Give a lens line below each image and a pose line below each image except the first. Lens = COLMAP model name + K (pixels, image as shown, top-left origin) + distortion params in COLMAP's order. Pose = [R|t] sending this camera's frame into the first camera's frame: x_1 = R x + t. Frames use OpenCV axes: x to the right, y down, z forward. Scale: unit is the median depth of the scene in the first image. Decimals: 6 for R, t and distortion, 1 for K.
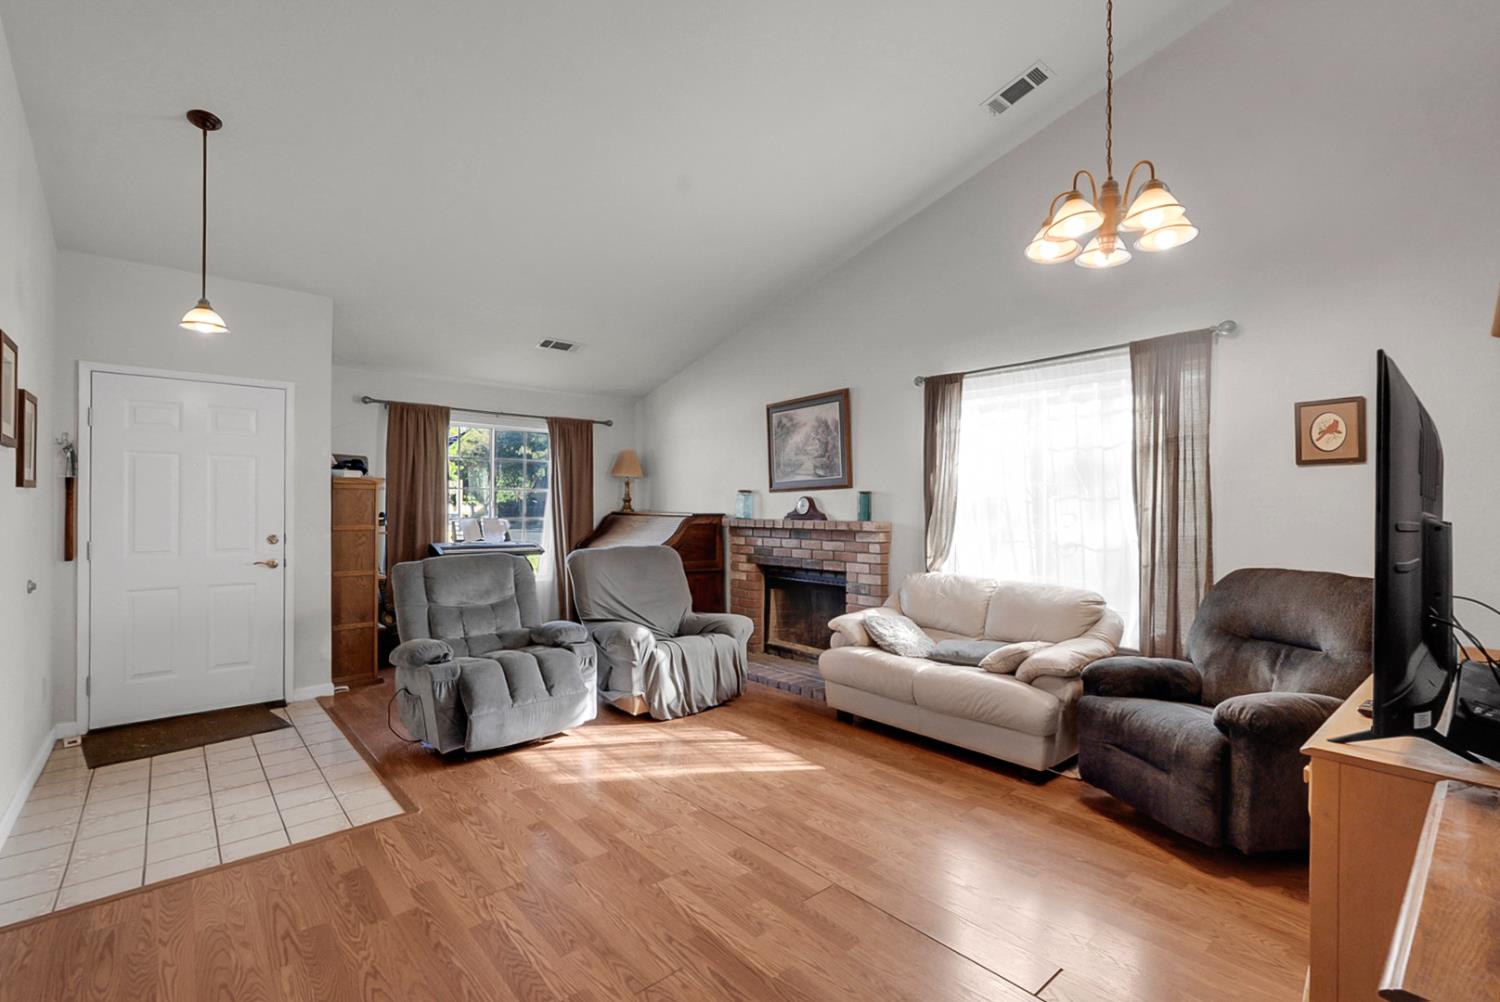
lens RADIAL K [[665.4, 0, 744.3], [0, 665.4, 504.5], [0, 0, 1]] dist [-0.017194, 0.008449]
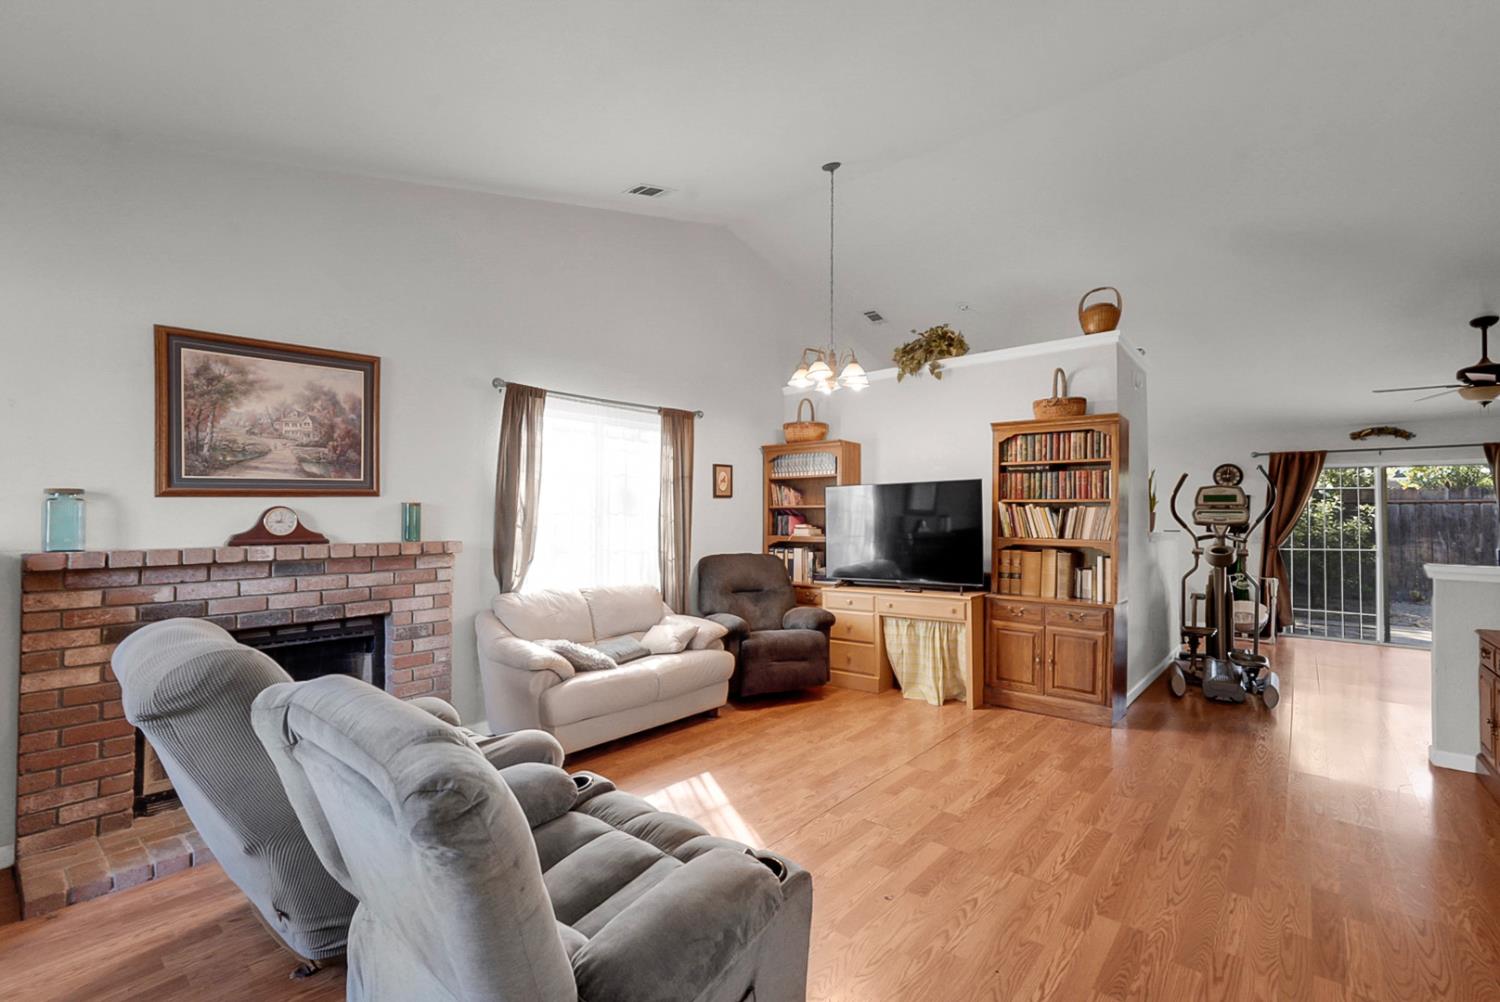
lens RADIAL K [[665.4, 0, 744.3], [0, 665.4, 504.5], [0, 0, 1]] dist [-0.017194, 0.008449]
pose [[-0.150337, 0.014780, 0.988524, -0.621842], [-0.004788, 0.999866, -0.015678, -0.007183], [-0.988623, -0.007090, -0.150246, 0.734468]]
